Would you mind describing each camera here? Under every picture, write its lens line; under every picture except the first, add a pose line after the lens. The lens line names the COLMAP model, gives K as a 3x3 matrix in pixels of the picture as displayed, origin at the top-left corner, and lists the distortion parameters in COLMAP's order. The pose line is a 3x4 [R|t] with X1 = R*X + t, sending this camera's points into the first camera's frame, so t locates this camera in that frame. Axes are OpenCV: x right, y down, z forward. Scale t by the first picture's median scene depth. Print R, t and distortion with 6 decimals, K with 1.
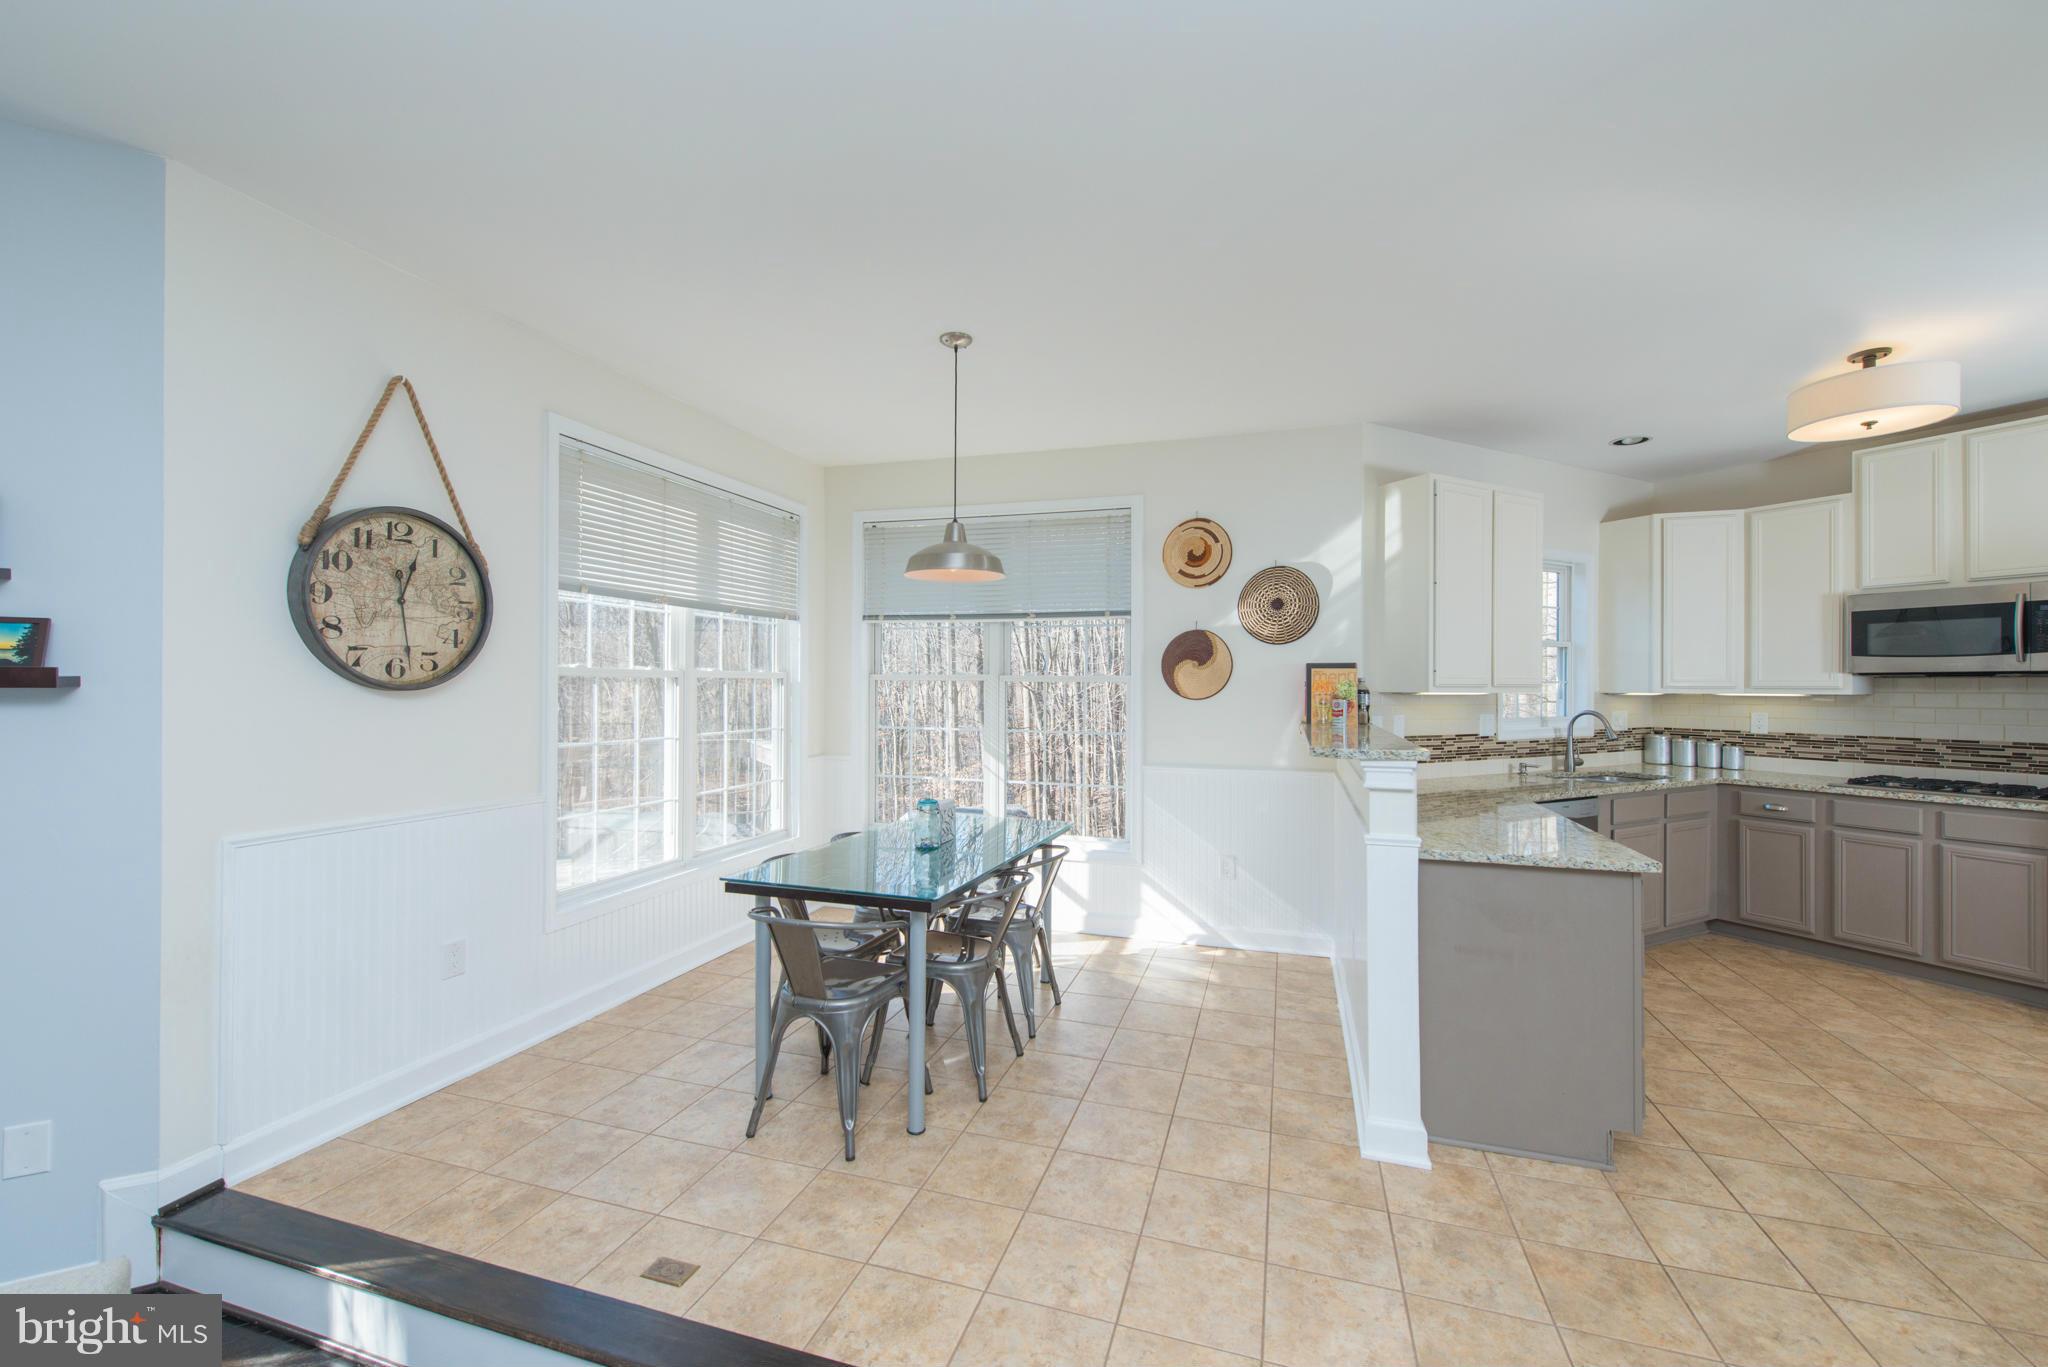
lens RADIAL K [[807.6, 0, 1030.4], [0, 807.6, 683.5], [0, 0, 1]] dist [0.003015, -0.000264]
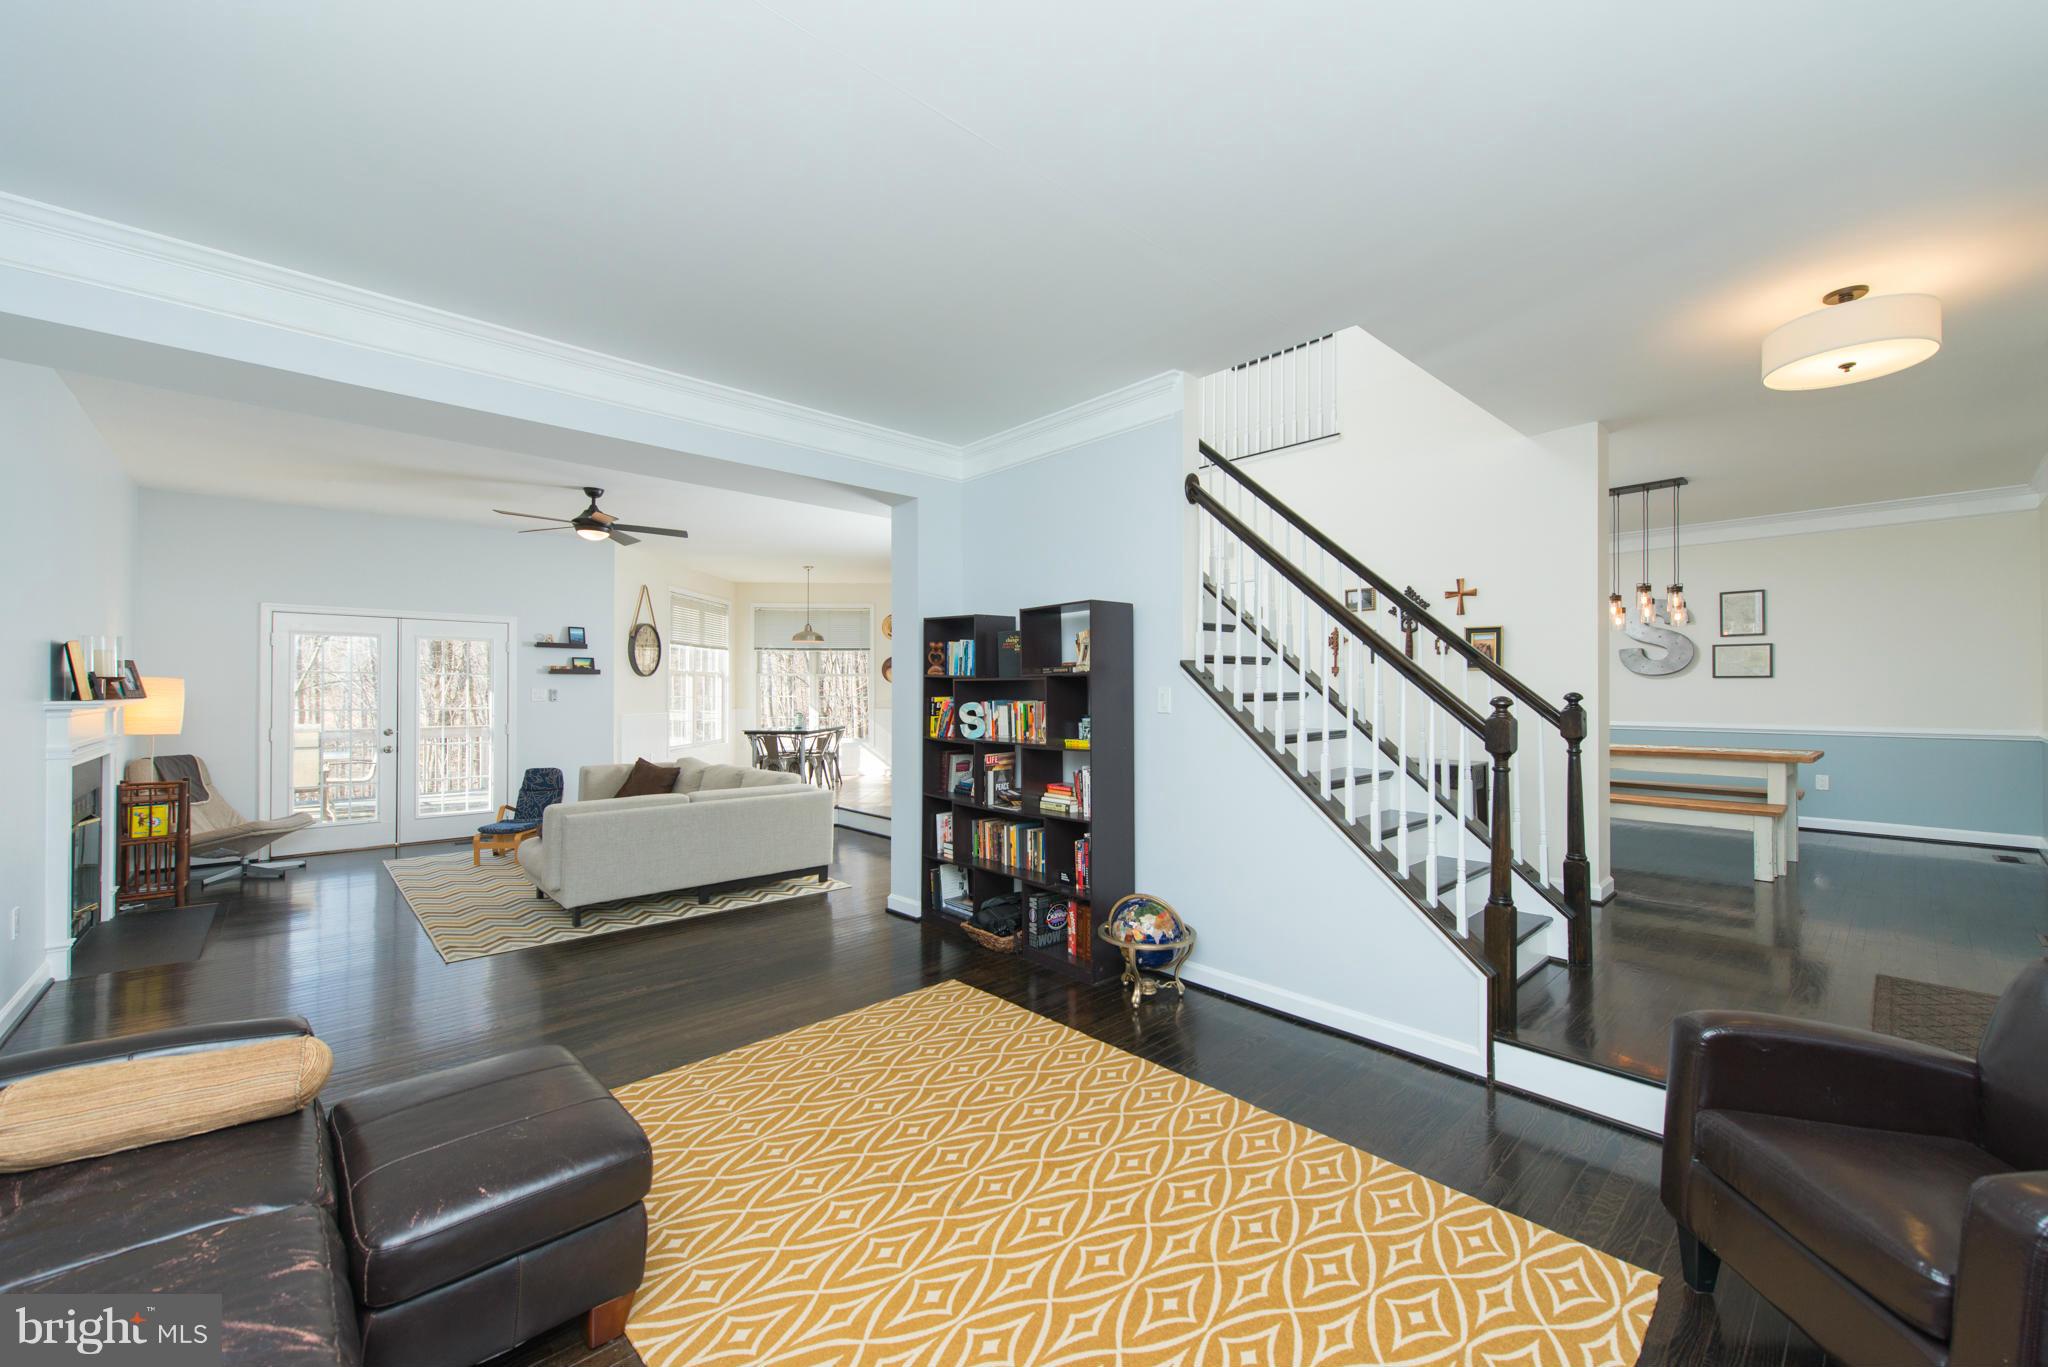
lens RADIAL K [[807.6, 0, 1030.4], [0, 807.6, 683.5], [0, 0, 1]] dist [0.003015, -0.000264]
pose [[0.966173, -0.001338, 0.257890, -0.054524], [0.003071, 0.999975, -0.006318, 0.047049], [-0.257875, 0.006896, 0.966154, -1.937924]]
